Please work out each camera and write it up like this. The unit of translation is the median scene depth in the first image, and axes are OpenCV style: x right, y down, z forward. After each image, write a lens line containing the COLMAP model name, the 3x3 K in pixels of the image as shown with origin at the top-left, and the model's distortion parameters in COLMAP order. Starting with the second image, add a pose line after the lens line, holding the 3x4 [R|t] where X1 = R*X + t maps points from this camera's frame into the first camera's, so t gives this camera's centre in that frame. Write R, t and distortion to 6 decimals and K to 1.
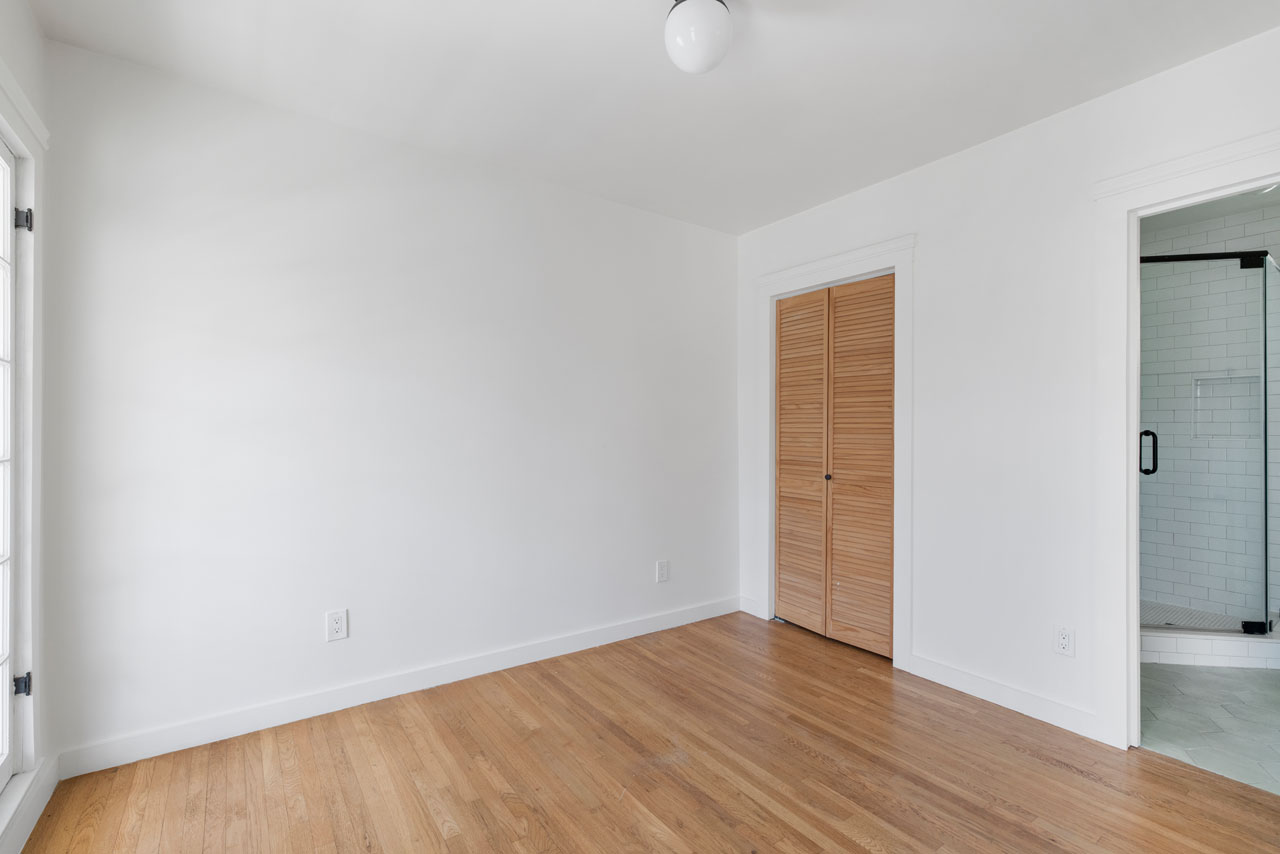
lens RADIAL K [[558.1, 0, 638.0], [0, 558.1, 430.4], [0, 0, 1]] dist [0.001138, -0.000315]
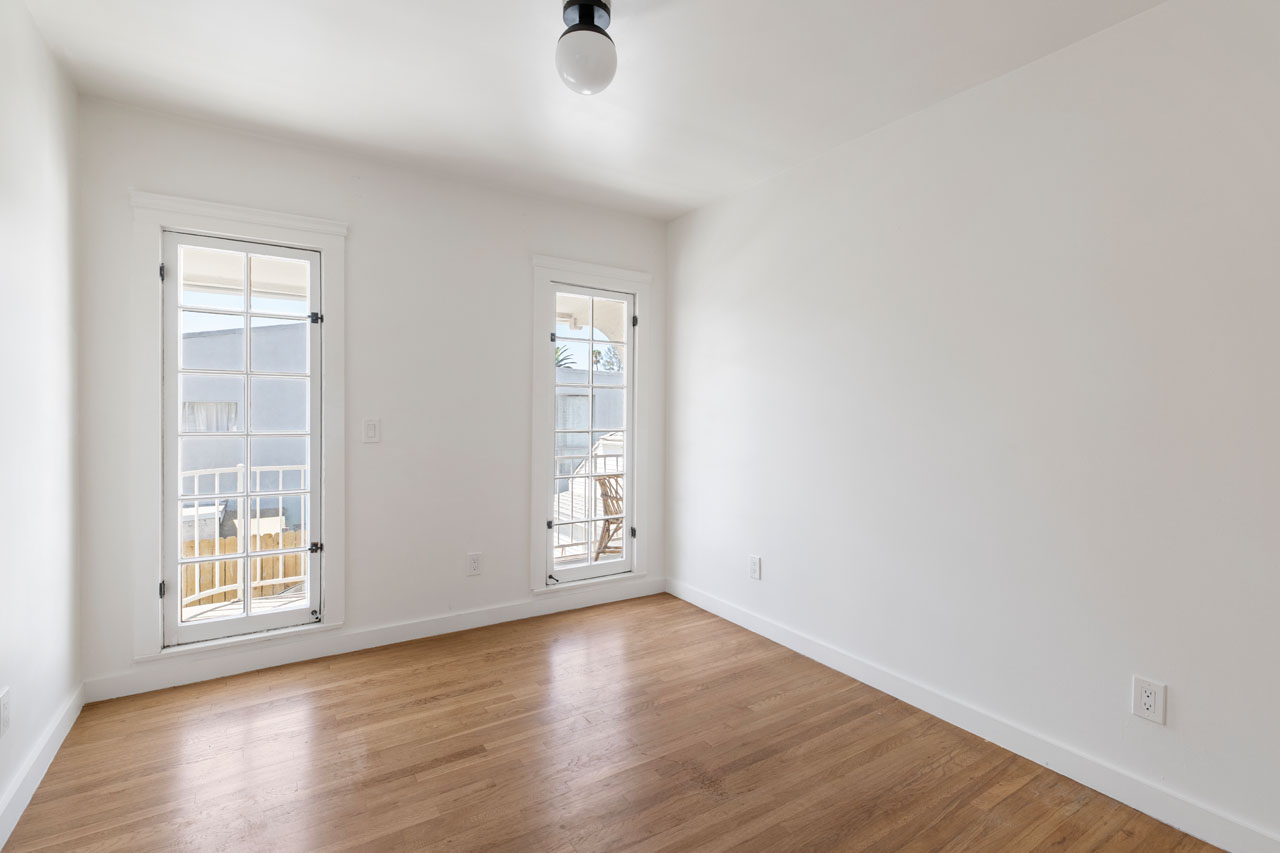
lens RADIAL K [[604.6, 0, 640.0], [0, 604.6, 417.0], [0, 0, 1]] dist [-0.002682, -0.000416]
pose [[-0.054058, 0.014494, -0.998433, 0.874528], [-0.000675, 0.999894, 0.014552, -0.024224], [0.998538, 0.001460, -0.054043, 0.790185]]
